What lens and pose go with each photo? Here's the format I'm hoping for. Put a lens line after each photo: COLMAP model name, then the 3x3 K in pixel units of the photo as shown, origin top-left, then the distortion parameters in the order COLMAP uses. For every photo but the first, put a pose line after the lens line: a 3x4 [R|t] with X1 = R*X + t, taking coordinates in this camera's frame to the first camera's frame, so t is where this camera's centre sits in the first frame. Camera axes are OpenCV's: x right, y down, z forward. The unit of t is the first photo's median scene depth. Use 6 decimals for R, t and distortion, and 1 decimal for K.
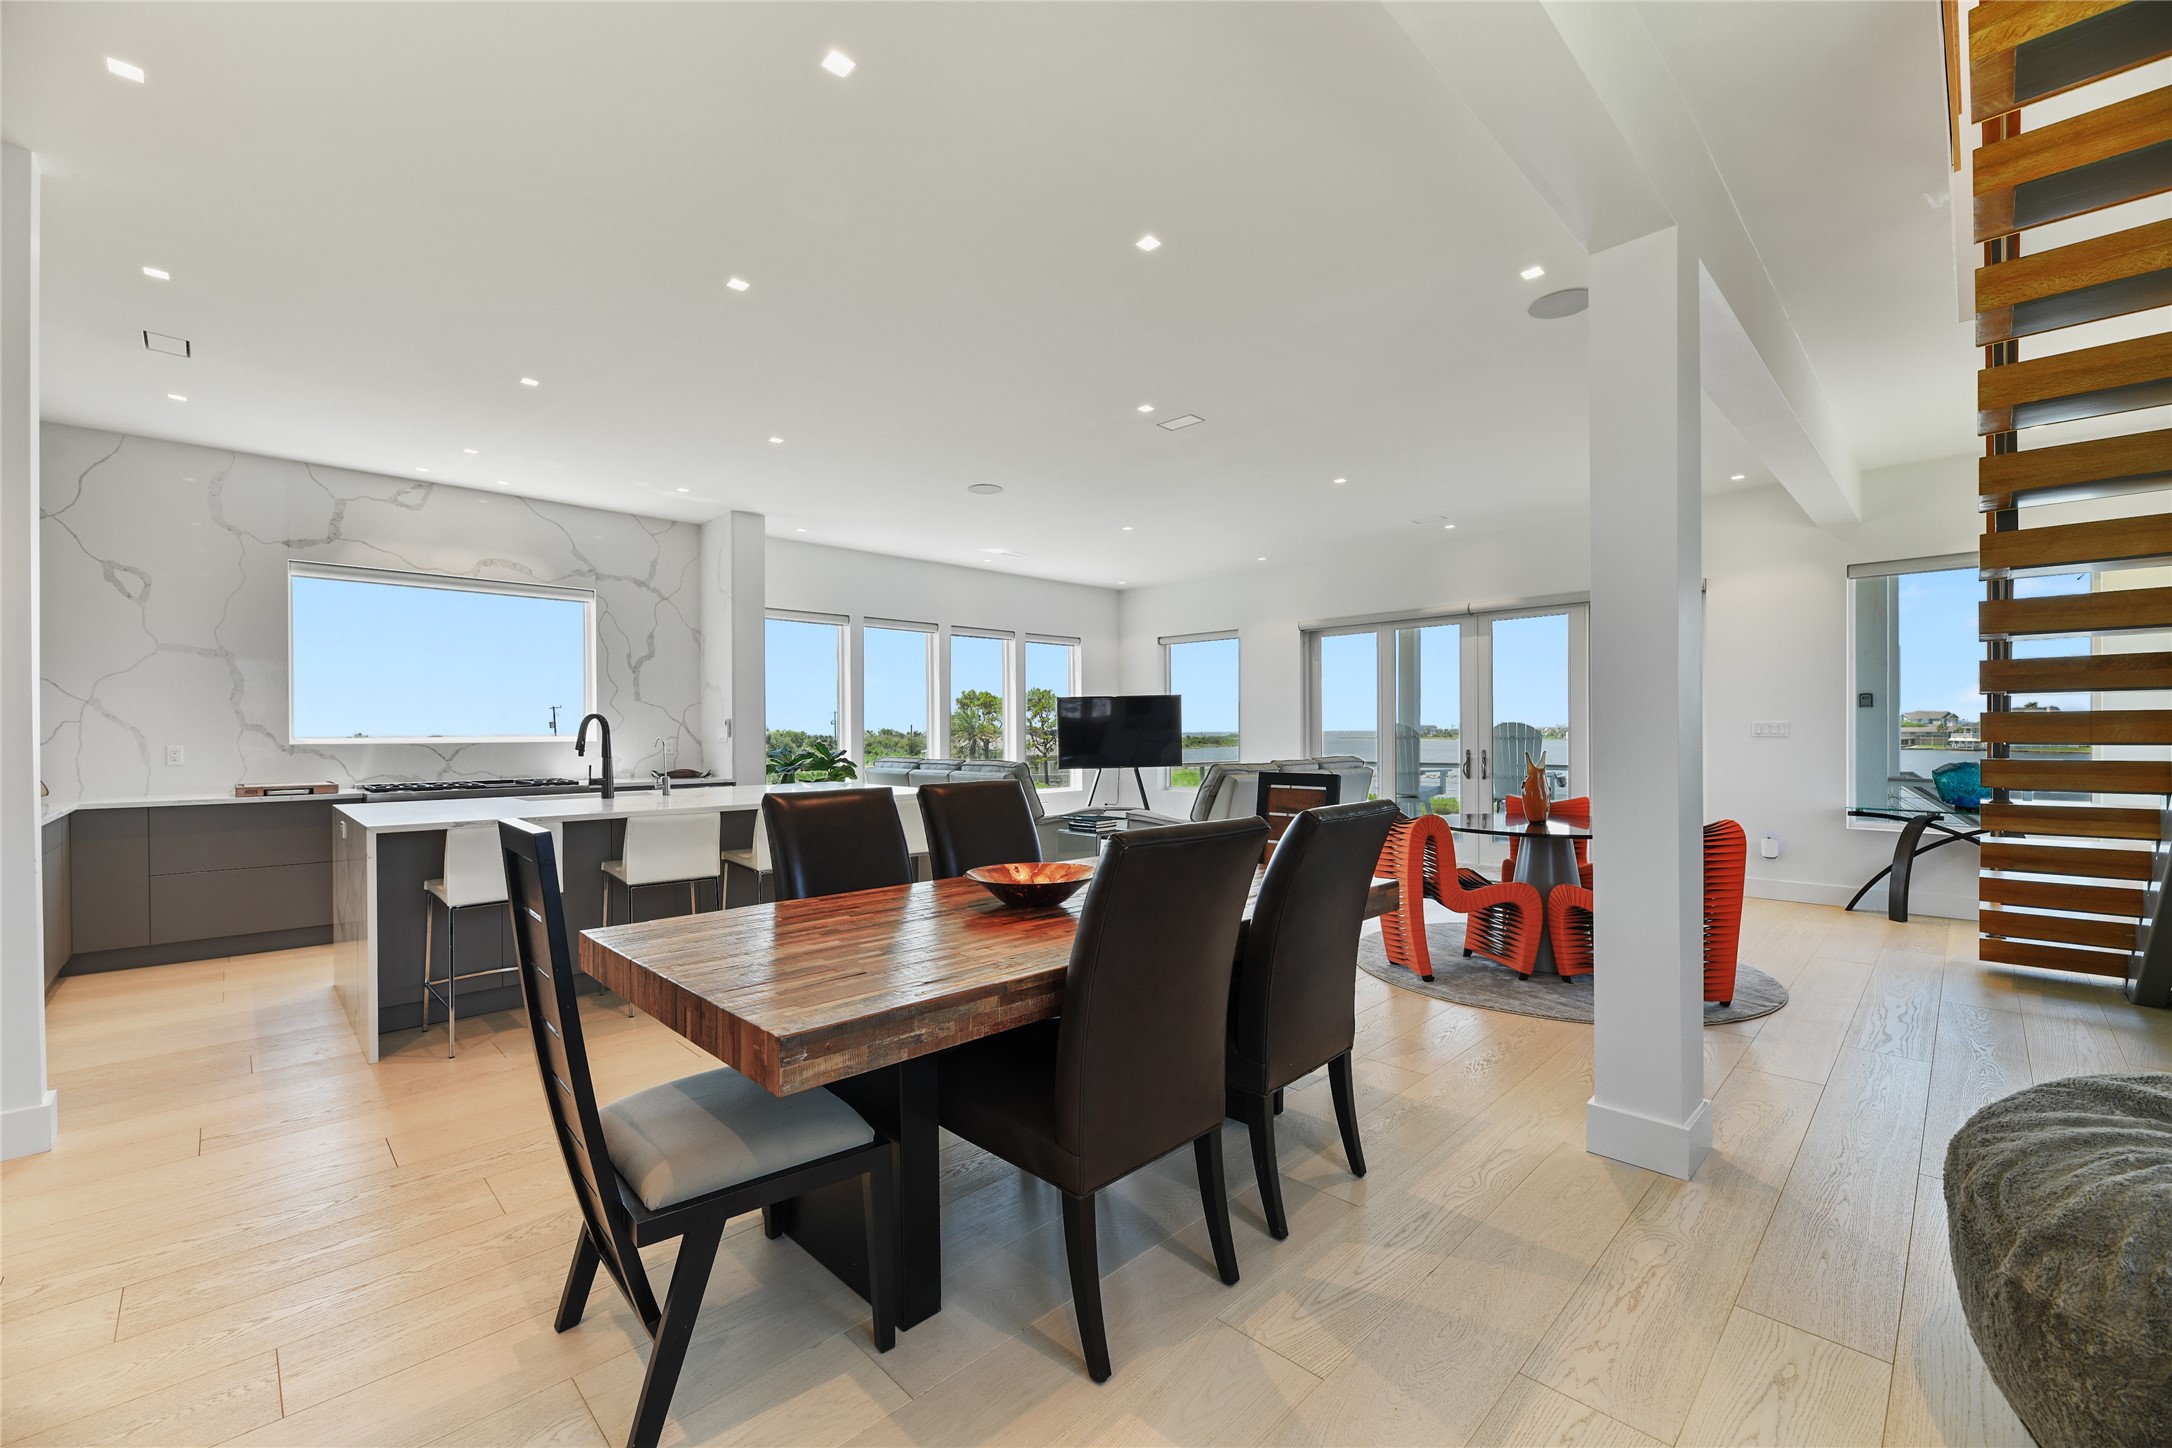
lens RADIAL K [[880.9, 0, 1087.2], [0, 880.9, 737.7], [0, 0, 1]] dist [-0.003372, -0.000878]
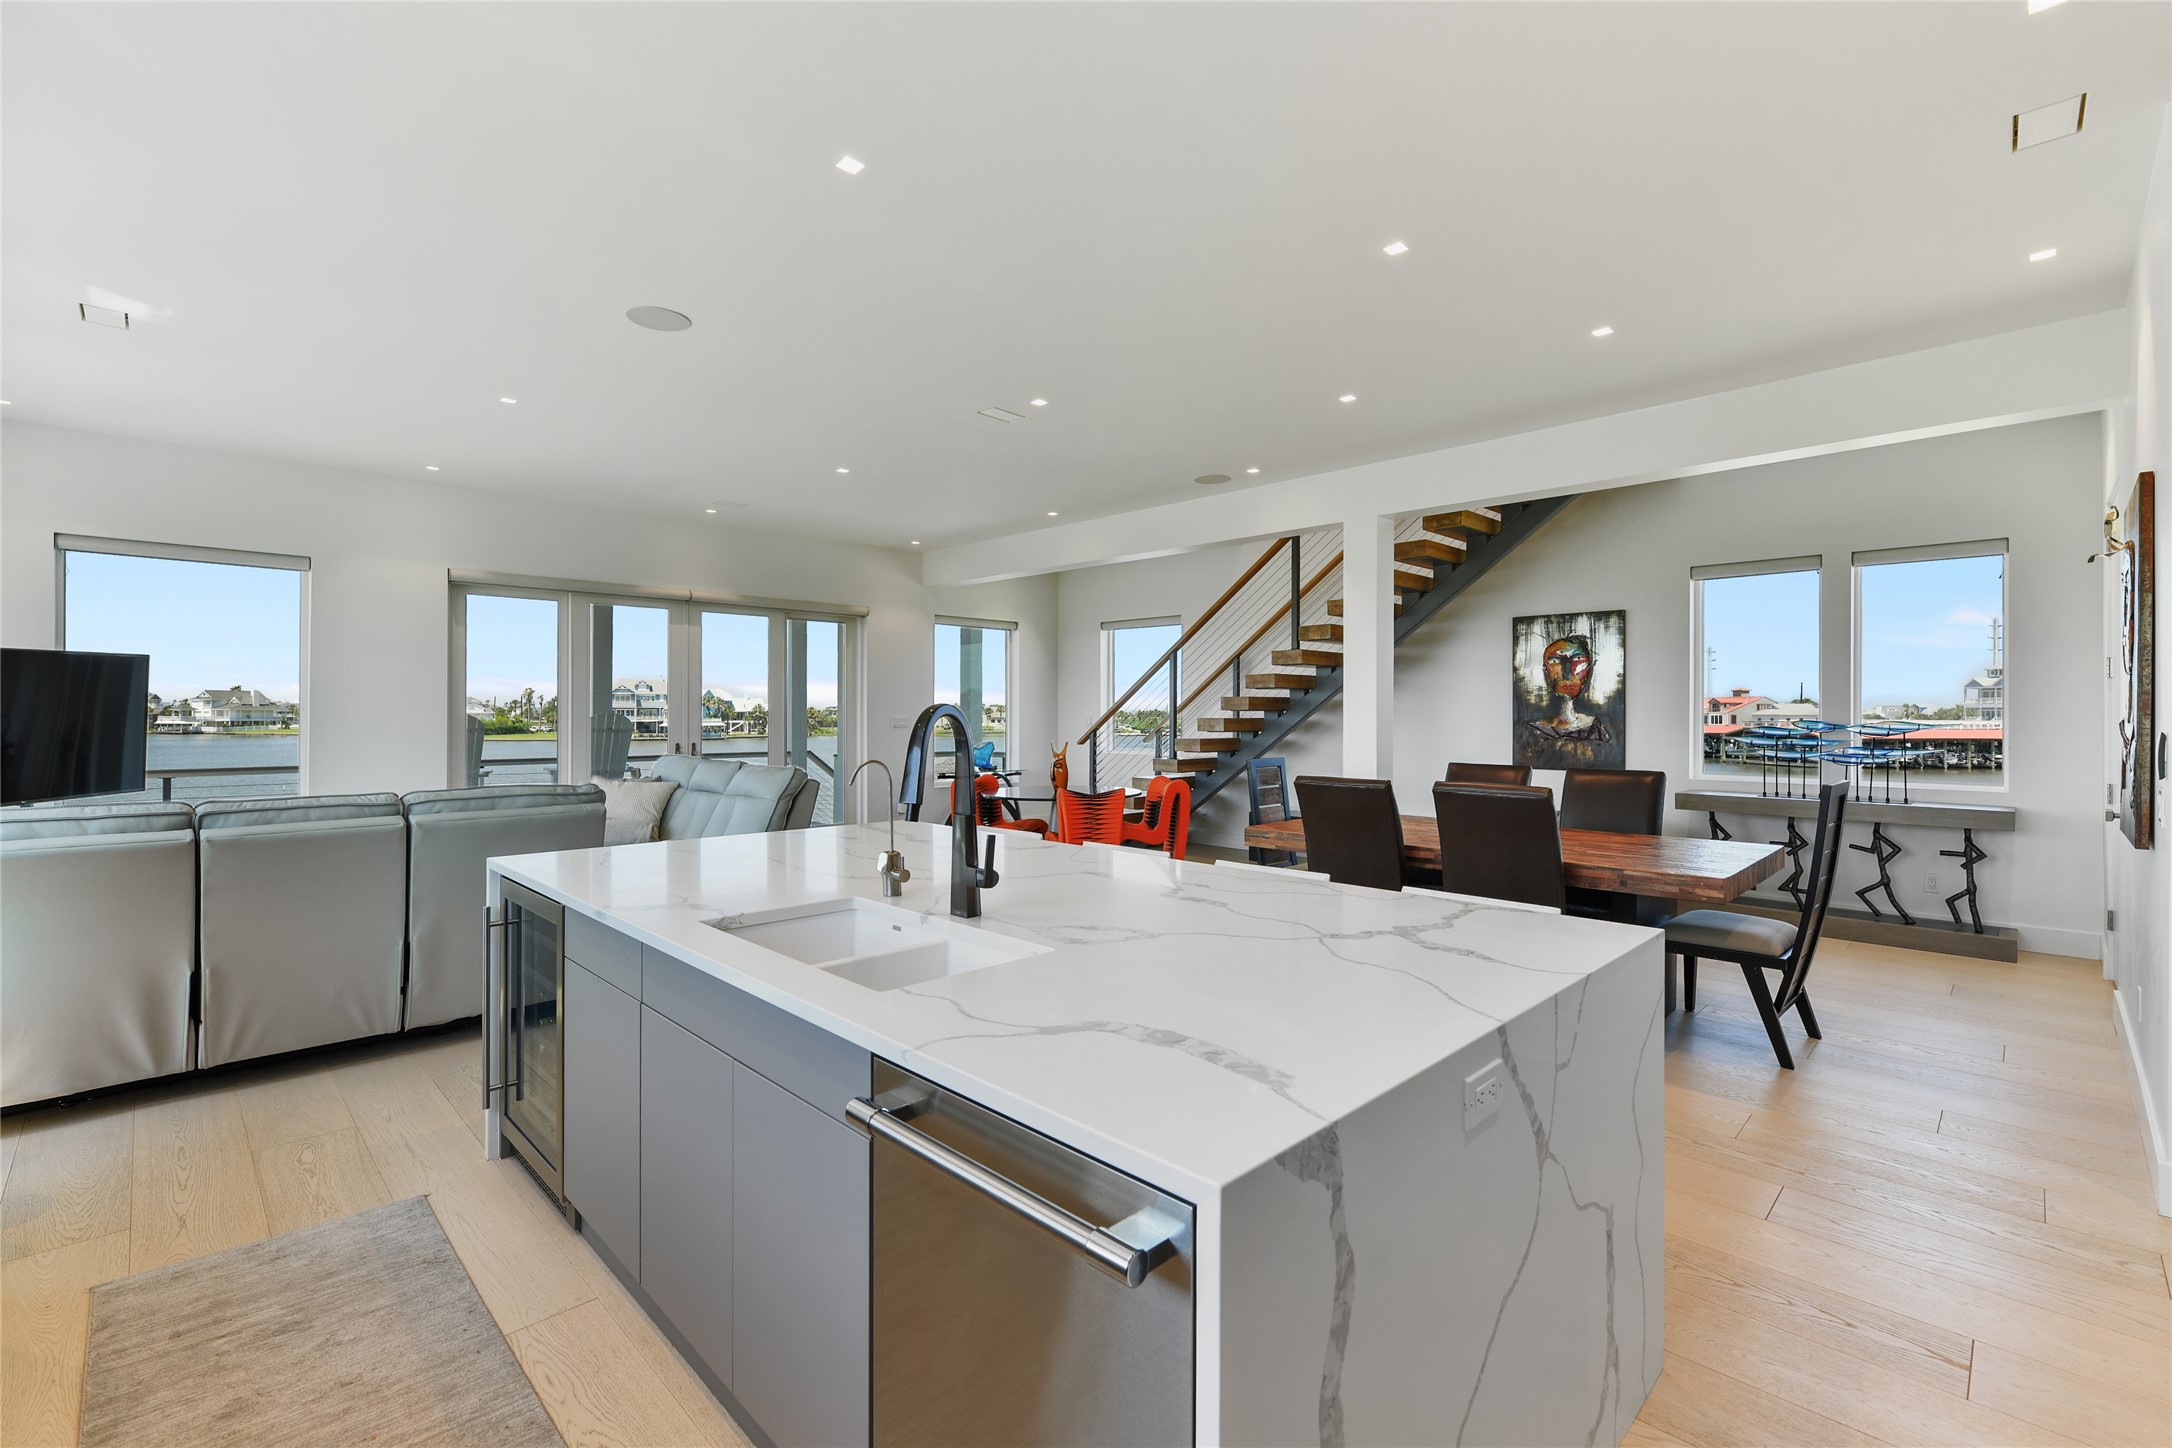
lens RADIAL K [[946.2, 0, 1084.4], [0, 946.2, 719.4], [0, 0, 1]] dist [-0.003809, -0.001213]
pose [[-0.004177, -0.001966, 0.999989, -0.646063], [0.002534, 0.999995, 0.001976, -0.014729], [-0.999988, 0.002543, -0.004172, 0.627768]]
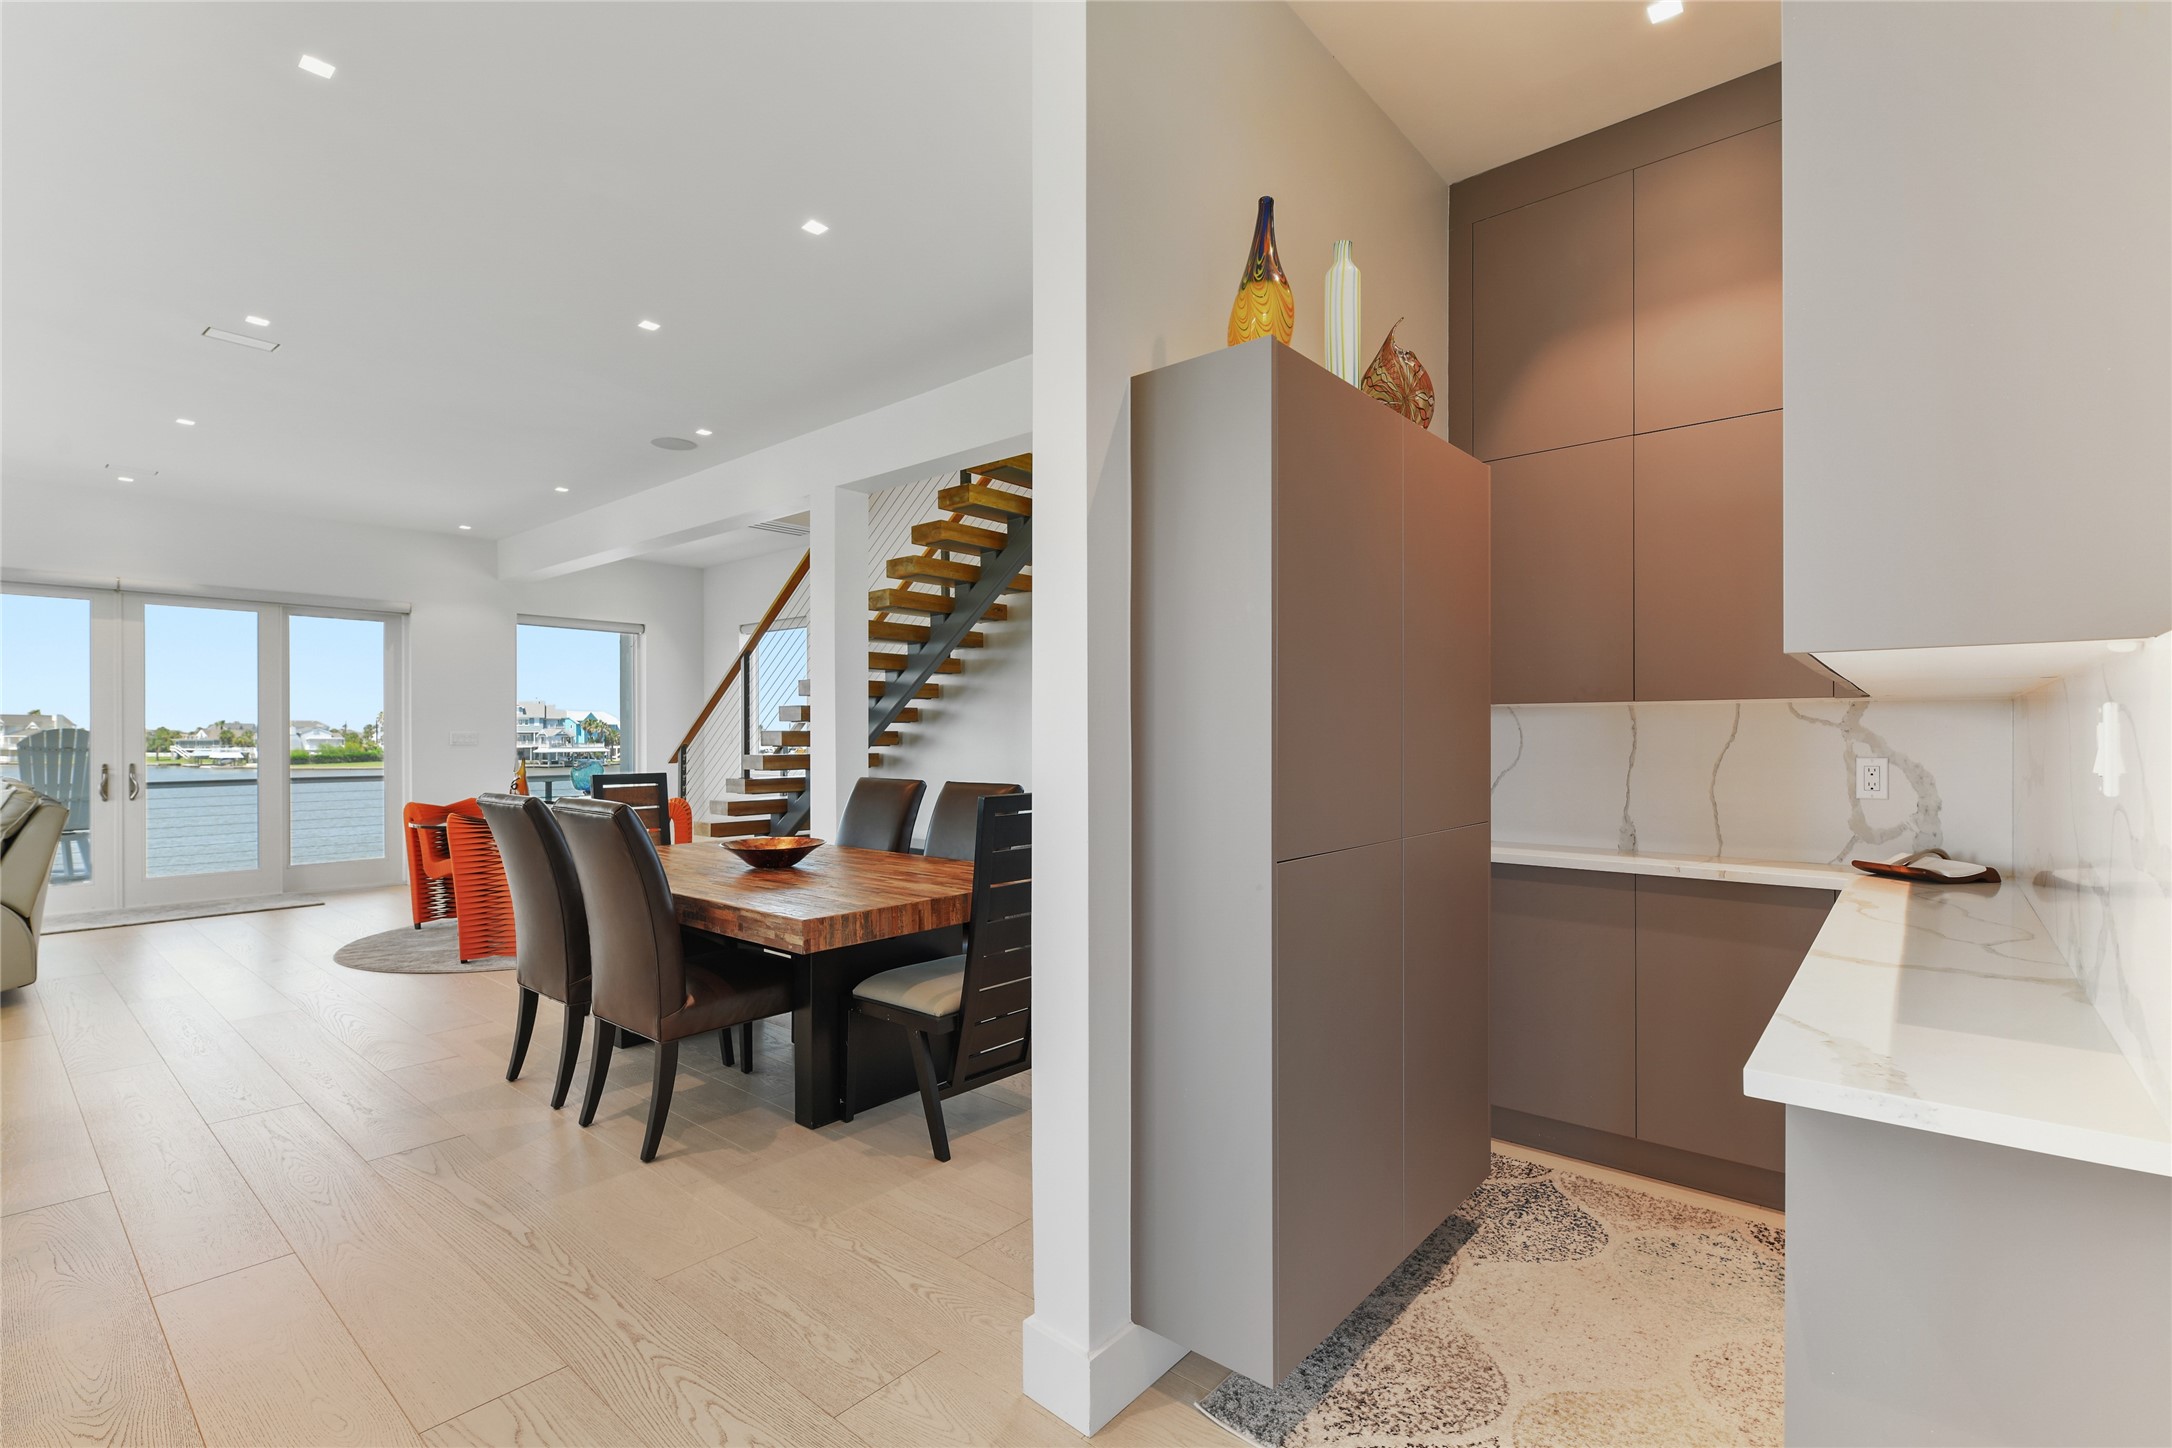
lens RADIAL K [[991.4, 0, 1093.3], [0, 991.4, 734.1], [0, 0, 1]] dist [-0.004565, -0.000755]
pose [[-0.086119, 0.007402, 0.996257, -0.561928], [0.006502, 0.999955, -0.006867, -0.000913], [-0.996264, 0.005886, -0.086163, 0.227932]]
